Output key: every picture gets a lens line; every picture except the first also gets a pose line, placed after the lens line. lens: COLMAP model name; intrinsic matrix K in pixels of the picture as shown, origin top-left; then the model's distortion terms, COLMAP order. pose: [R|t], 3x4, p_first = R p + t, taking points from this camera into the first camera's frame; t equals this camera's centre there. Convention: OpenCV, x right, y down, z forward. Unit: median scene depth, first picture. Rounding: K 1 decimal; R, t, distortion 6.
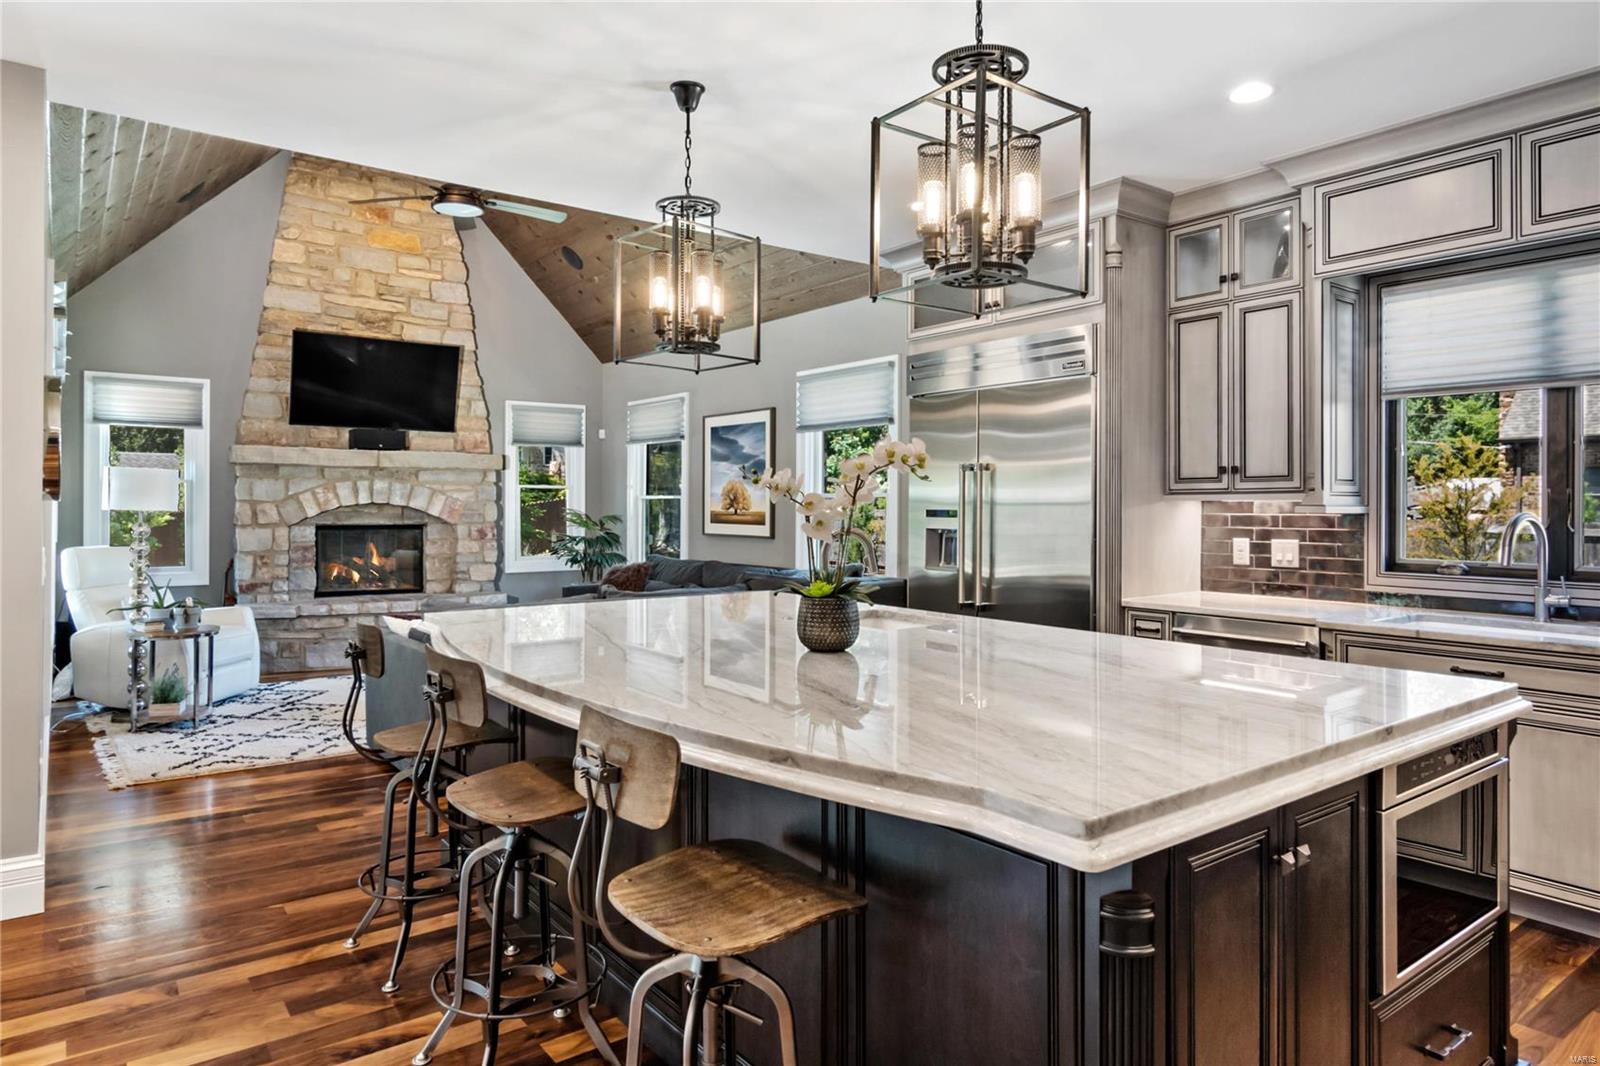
lens RADIAL K [[980.1, 0, 810.2], [0, 980.1, 511.5], [0, 0, 1]] dist [-0.008253, -0.000216]
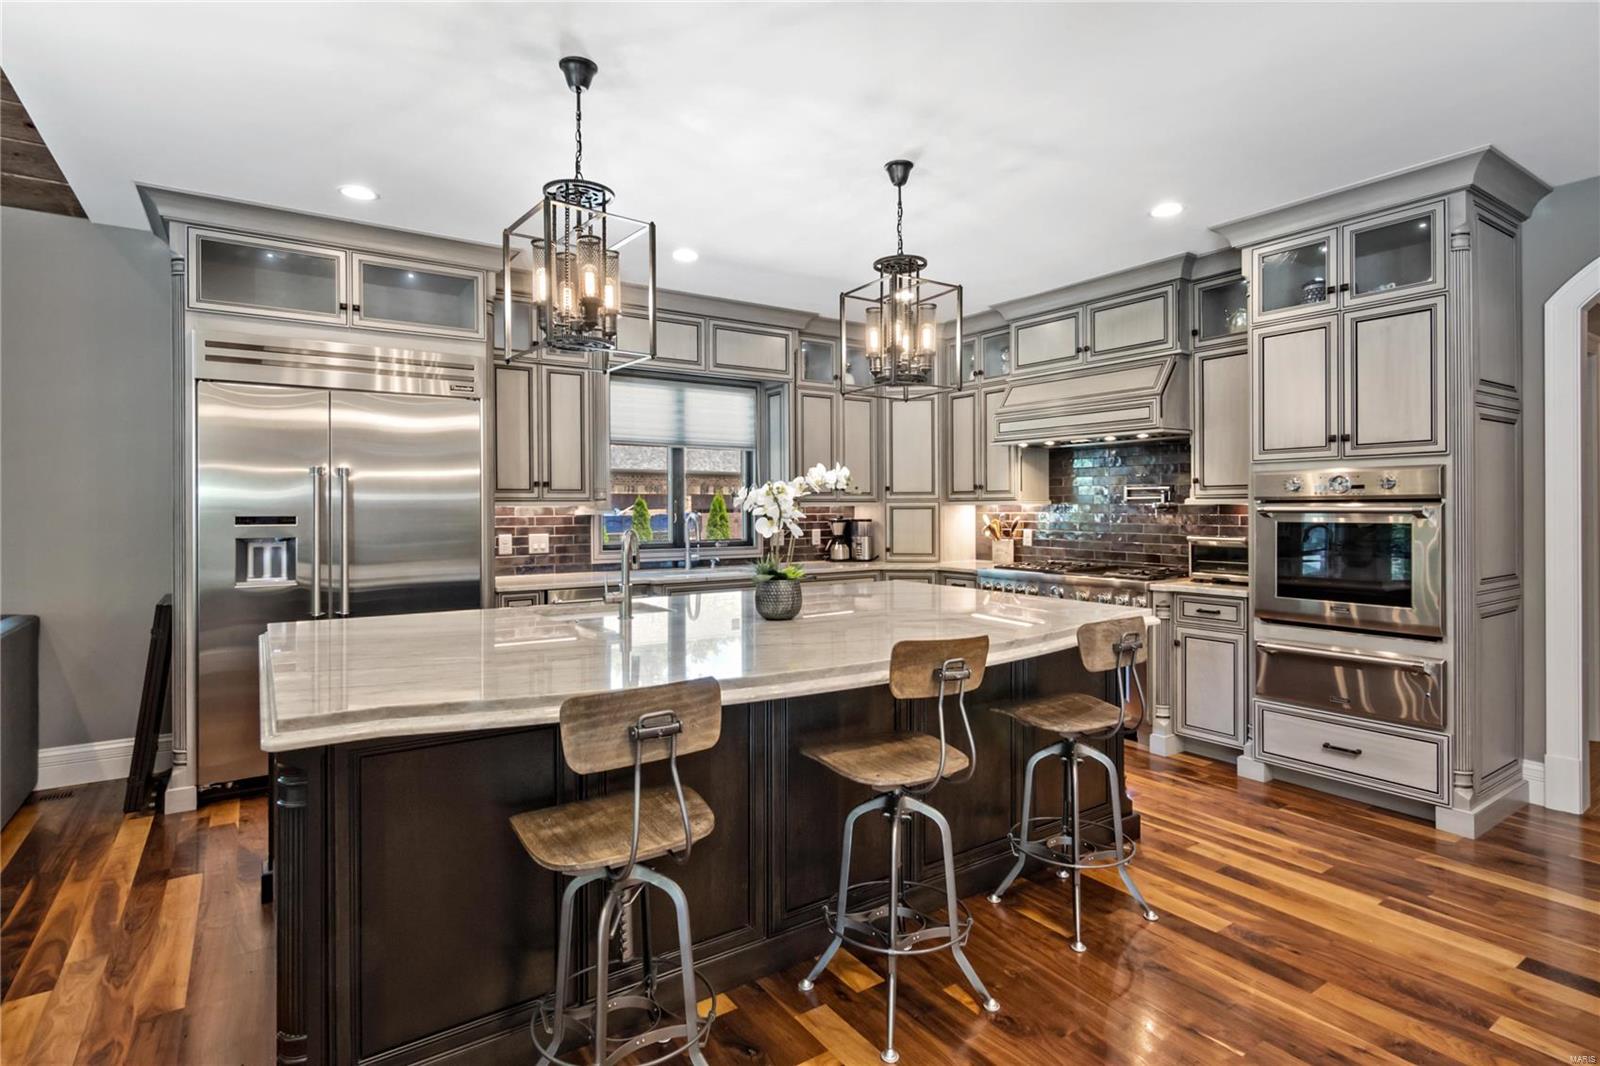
lens RADIAL K [[810.1, 0, 801.1], [0, 810.1, 510.0], [0, 0, 1]] dist [-0.004477, -0.000133]
pose [[0.055624, -0.001451, 0.998451, -0.683462], [0.010216, 0.999947, 0.000884, -0.003220], [-0.998400, 0.010151, 0.055636, 0.568327]]
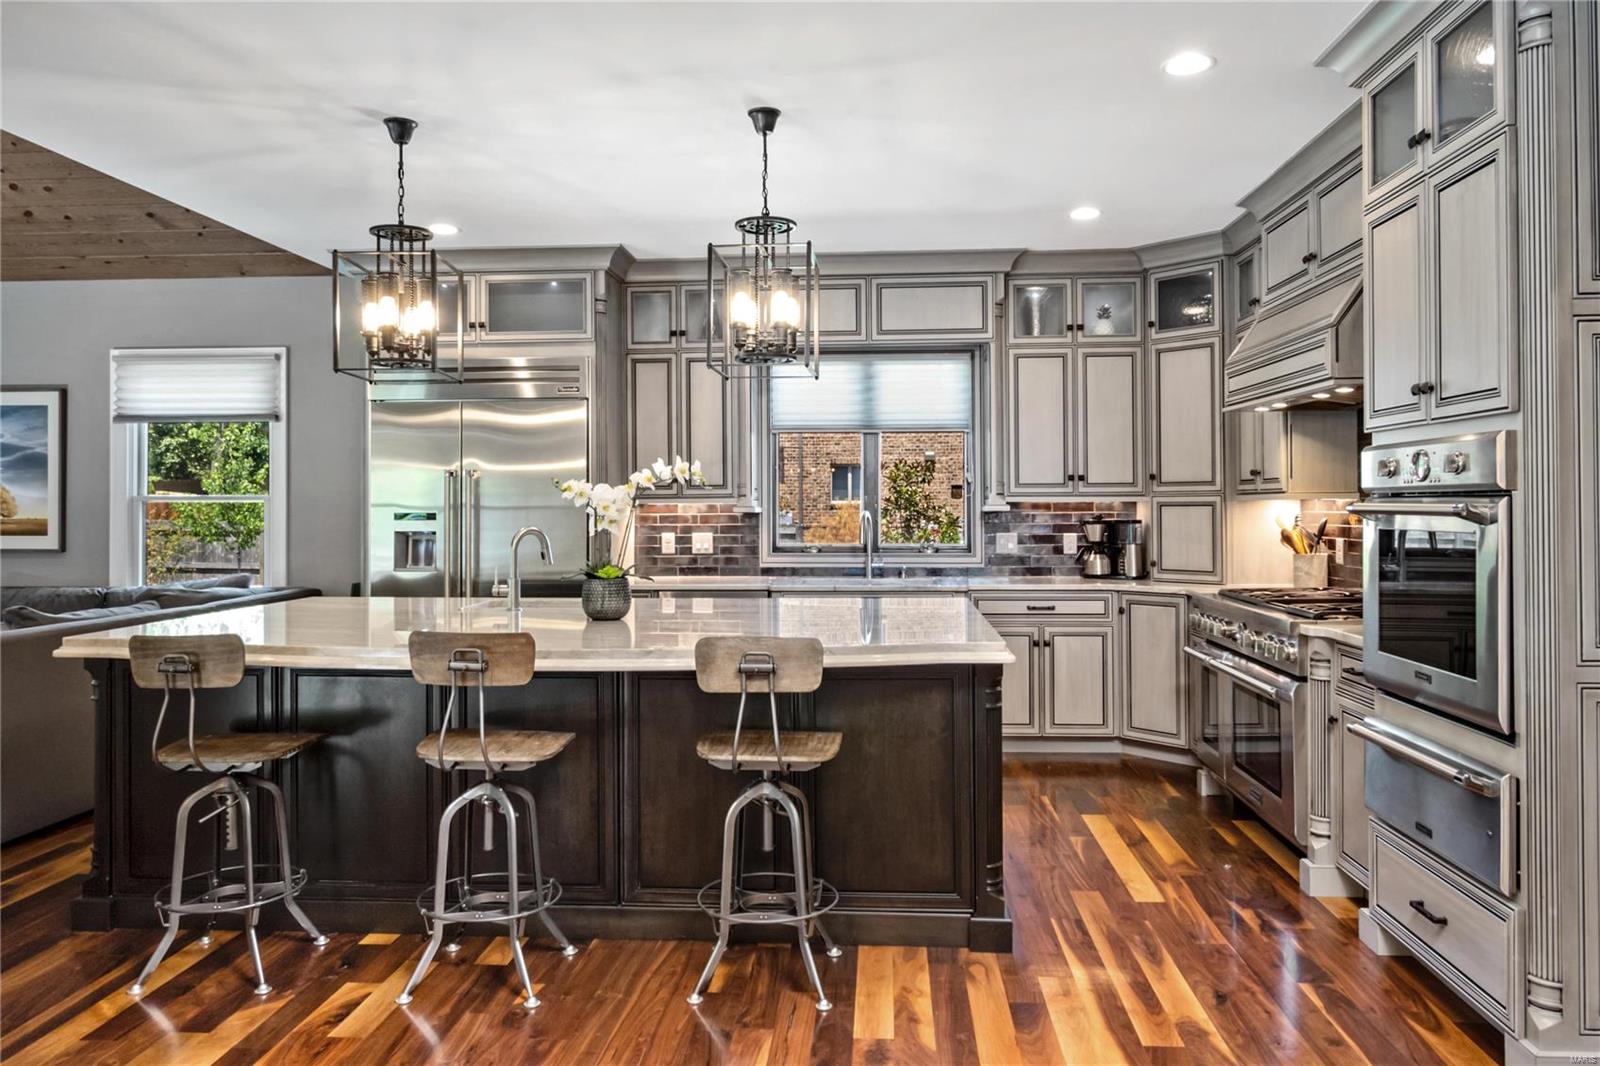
lens RADIAL K [[1122.0, 0, 799.7], [0, 1122.0, 518.6], [0, 0, 1]] dist [-0.009061, -0.000524]
pose [[0.661657, -0.011763, 0.749715, -0.586513], [0.009338, 0.999929, 0.007448, -0.000778], [-0.749749, 0.002073, 0.661719, -0.112888]]
